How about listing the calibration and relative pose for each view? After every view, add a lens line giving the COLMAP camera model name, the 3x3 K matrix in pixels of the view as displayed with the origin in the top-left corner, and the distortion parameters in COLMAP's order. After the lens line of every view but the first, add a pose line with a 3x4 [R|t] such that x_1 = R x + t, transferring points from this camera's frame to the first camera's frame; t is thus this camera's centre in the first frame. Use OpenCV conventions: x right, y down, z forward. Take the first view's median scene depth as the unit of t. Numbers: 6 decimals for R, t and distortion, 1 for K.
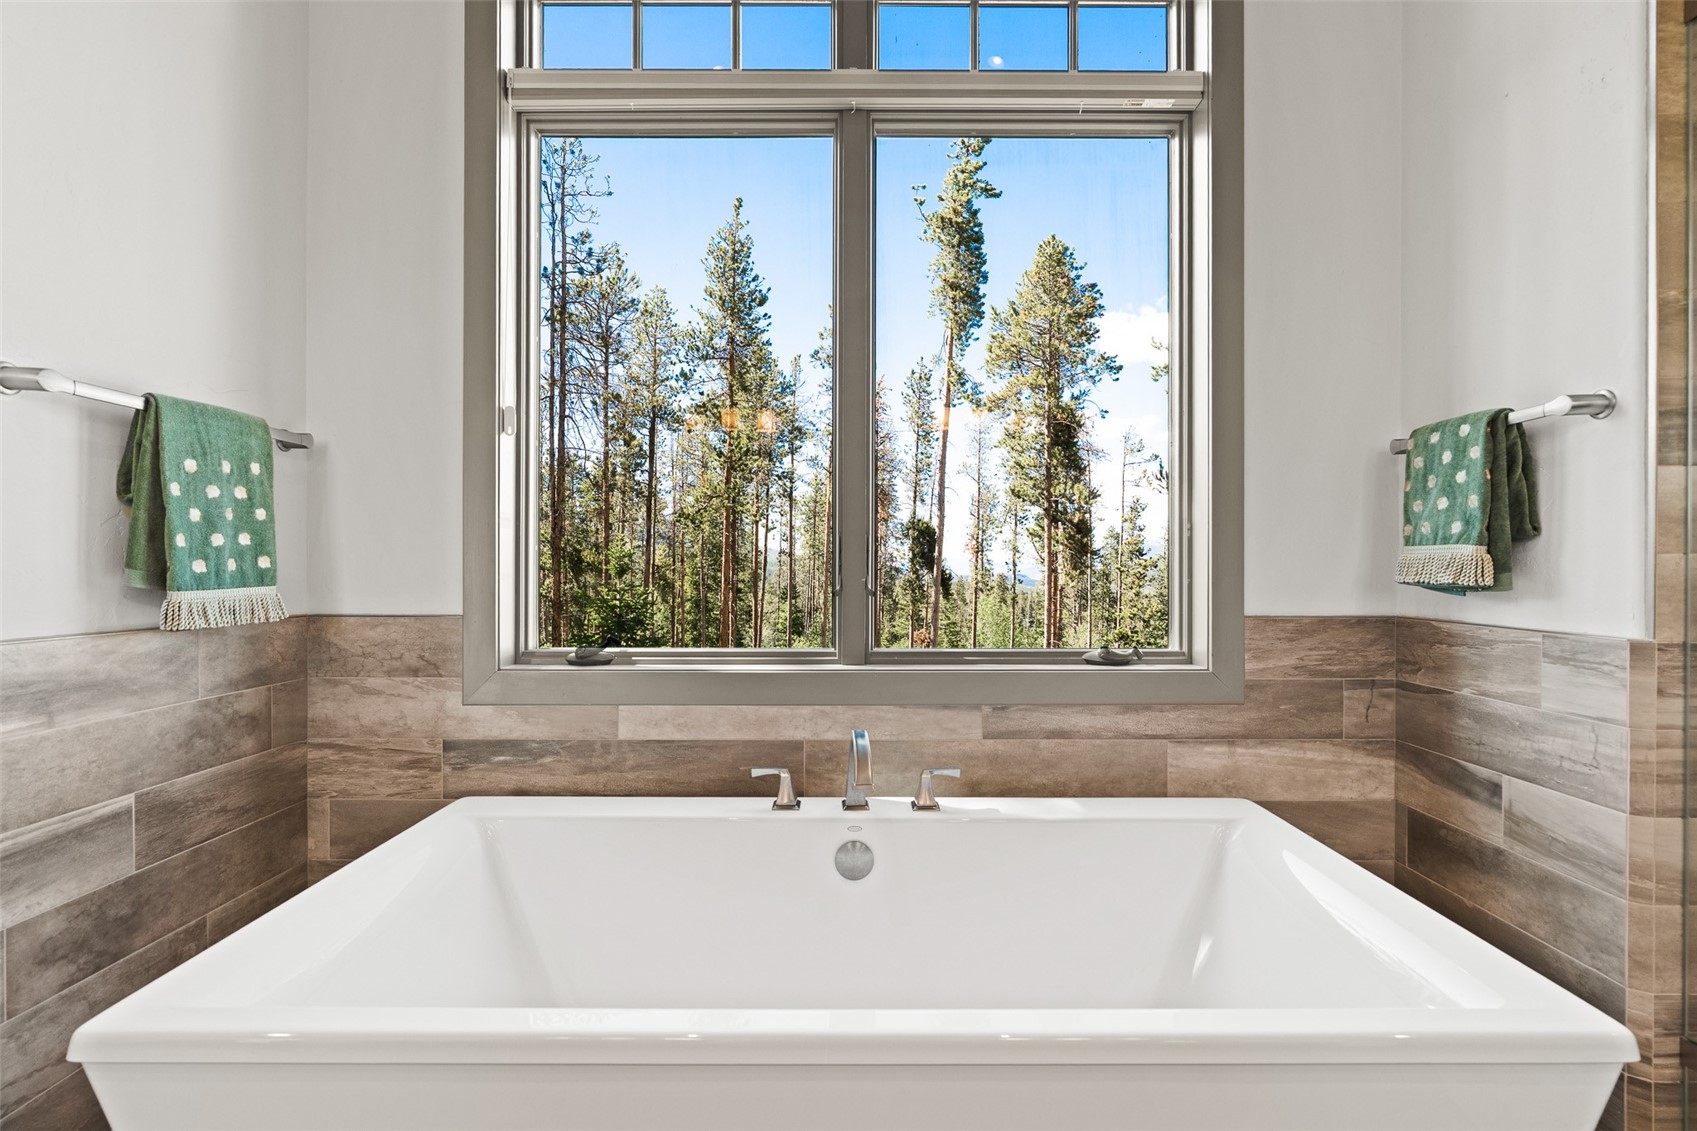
lens RADIAL K [[771.2, 0, 856.6], [0, 771.2, 573.3], [0, 0, 1]] dist [-0.010861, 0.004526]
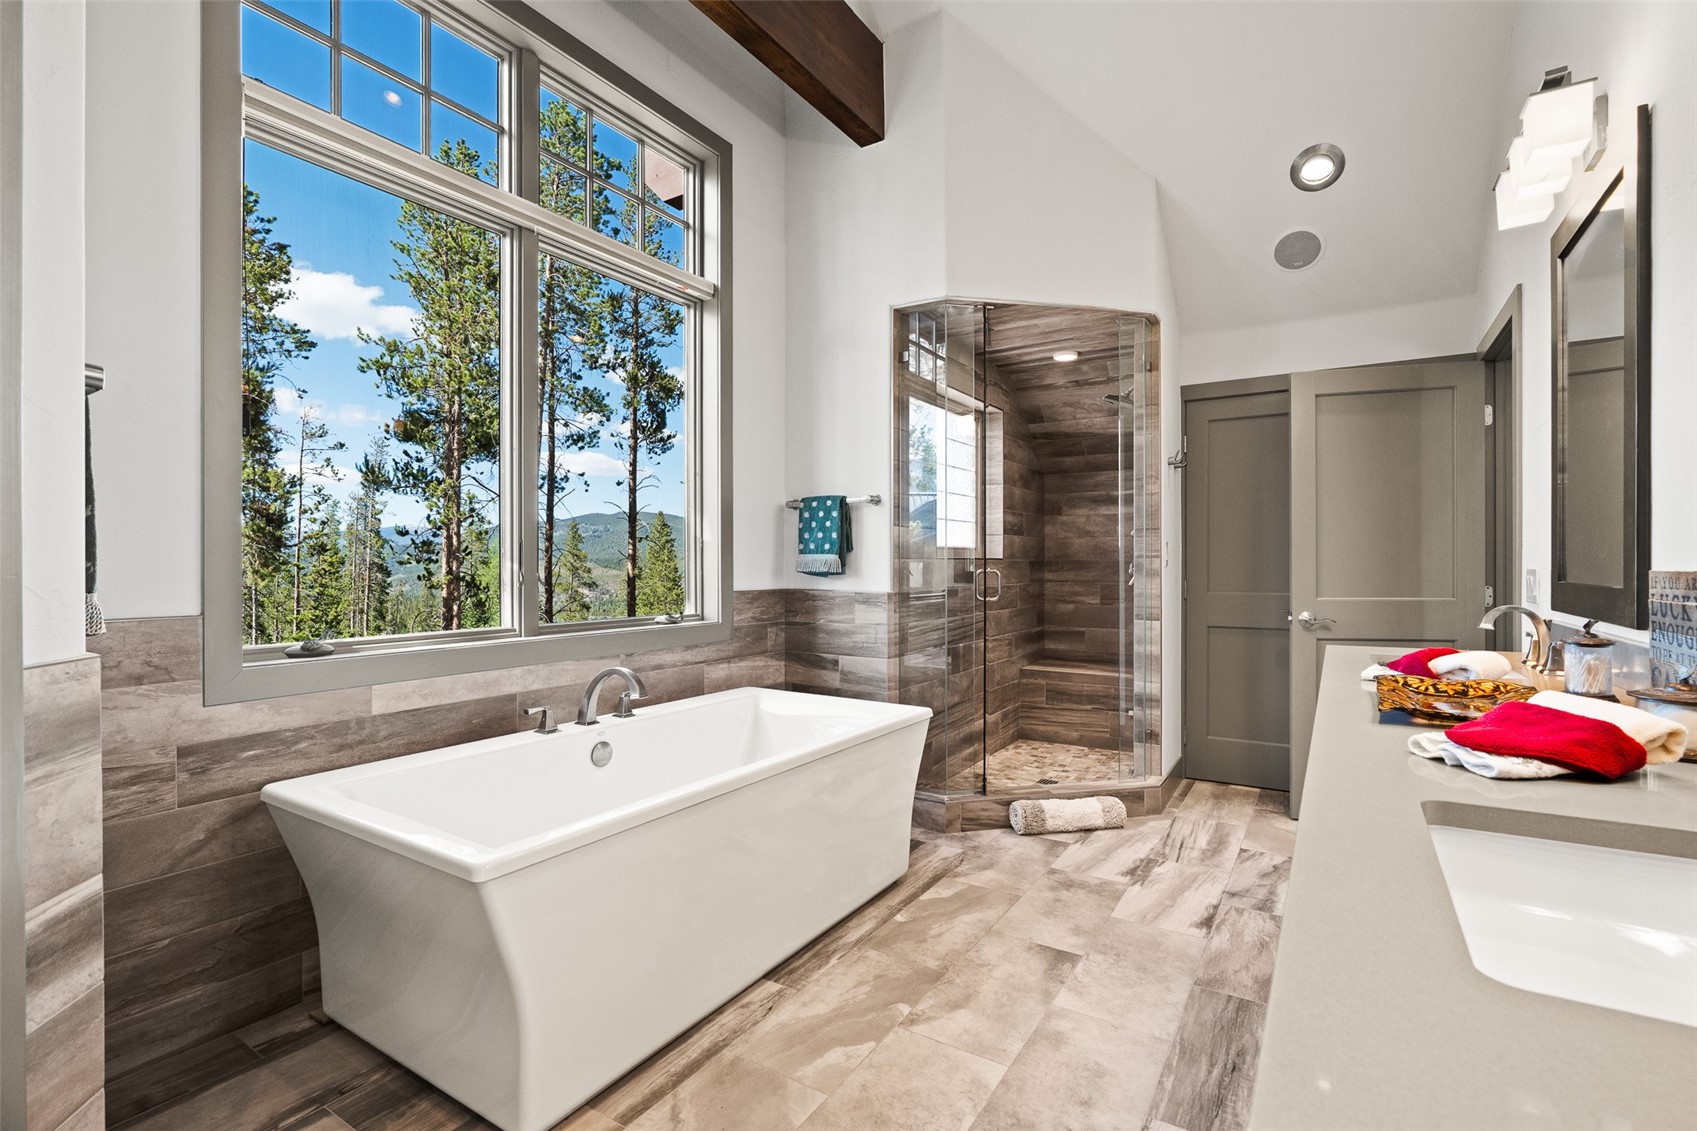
lens RADIAL K [[771.2, 0, 843.5], [0, 771.2, 571.7], [0, 0, 1]] dist [-0.010861, 0.004526]
pose [[0.545705, -0.010071, 0.837917, -0.884614], [0.008029, 0.999945, 0.006789, -0.000897], [-0.837939, 0.003023, 0.545756, -0.216760]]
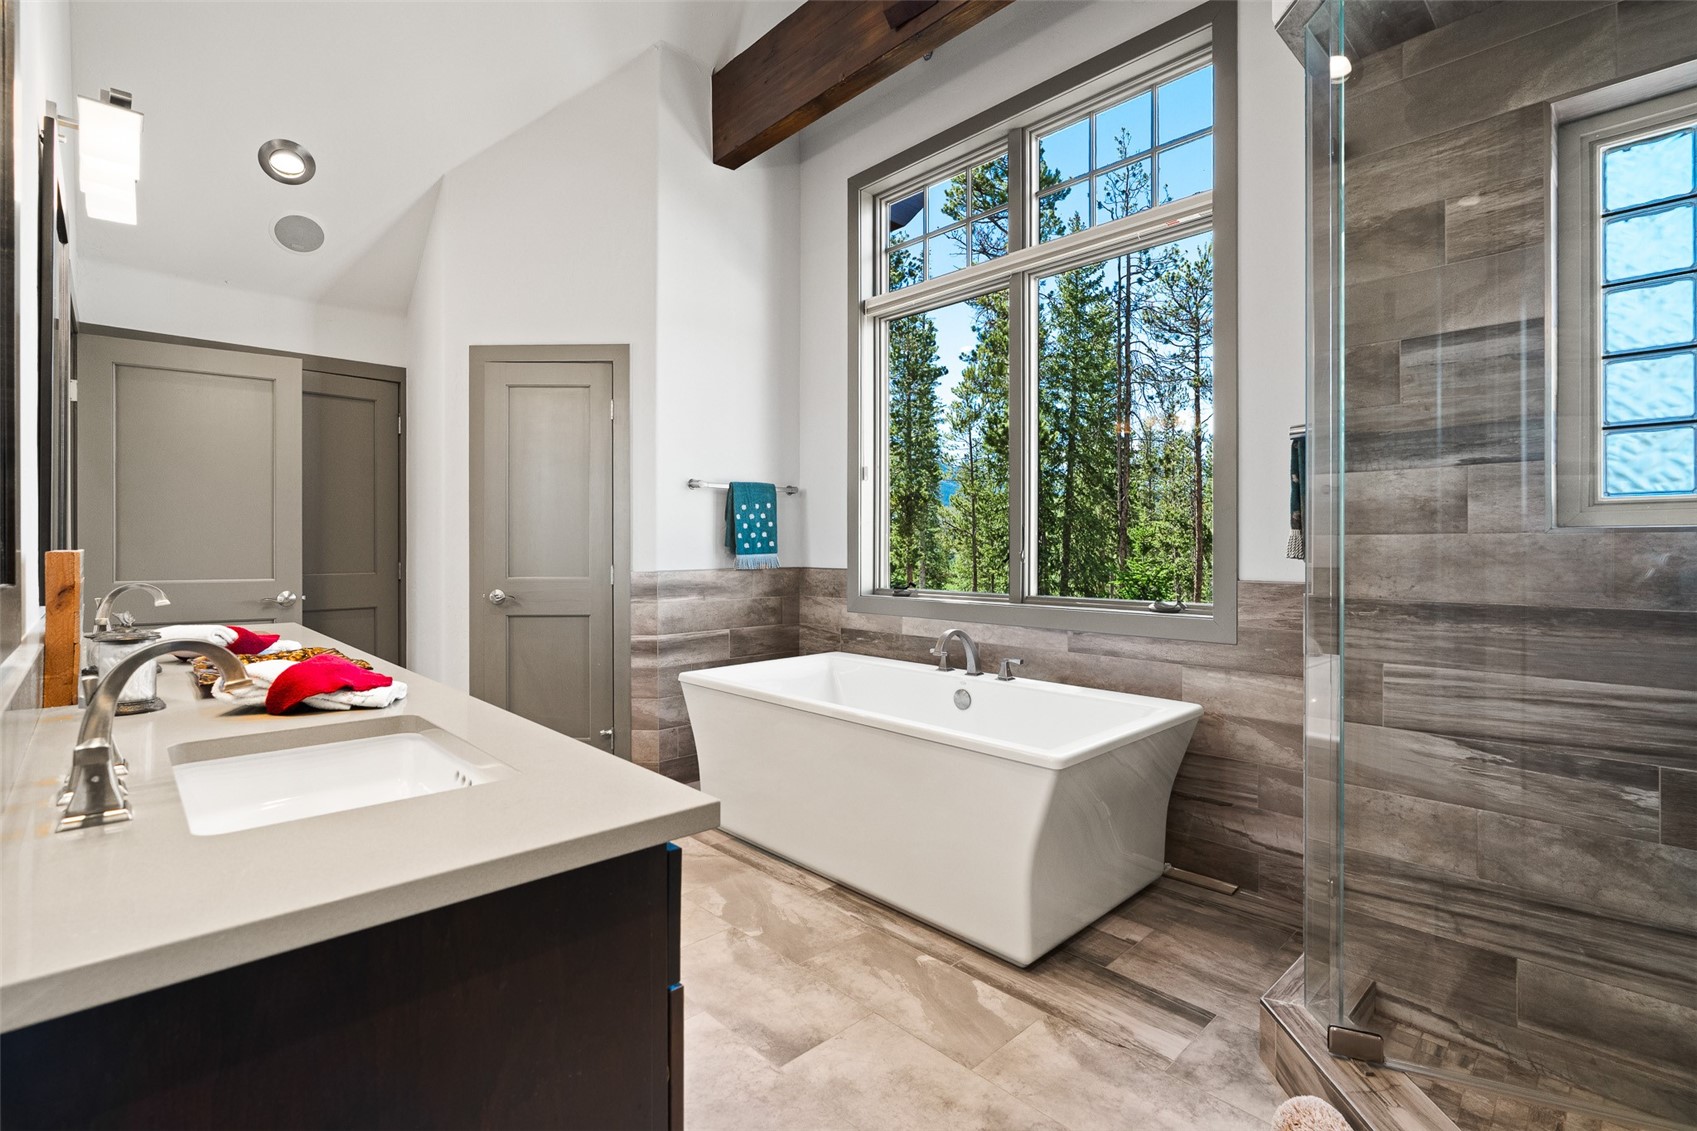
lens RADIAL K [[771.2, 0, 867.2], [0, 771.2, 550.0], [0, 0, 1]] dist [-0.010861, 0.004526]
pose [[0.701415, 0.002720, -0.712748, 1.018386], [-0.003098, 0.999995, 0.000767, 0.002273], [0.712746, 0.001670, 0.701420, -0.430433]]
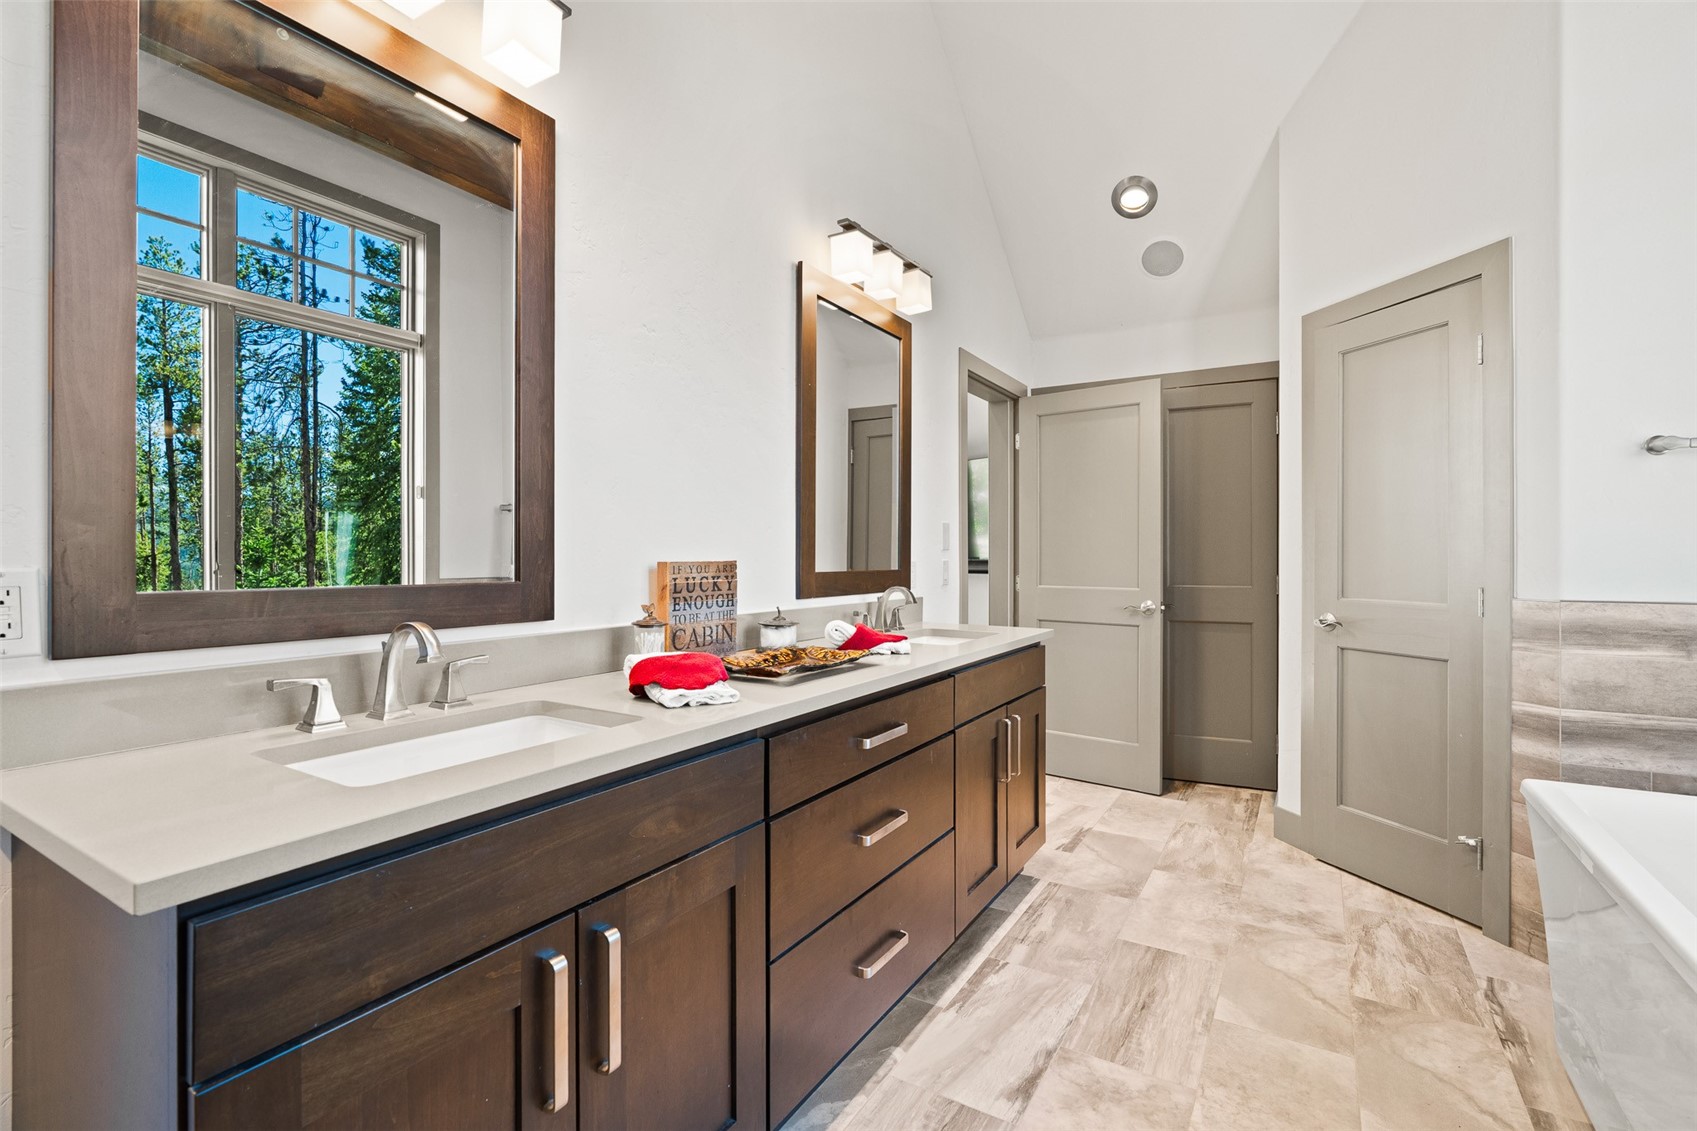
lens RADIAL K [[771.2, 0, 848.1], [0, 771.2, 558.8], [0, 0, 1]] dist [-0.010861, 0.004526]
pose [[-0.511227, 0.000538, -0.859446, 0.800398], [-0.005370, 0.999978, 0.003821, -0.002439], [0.859429, 0.006568, -0.511213, 0.214949]]
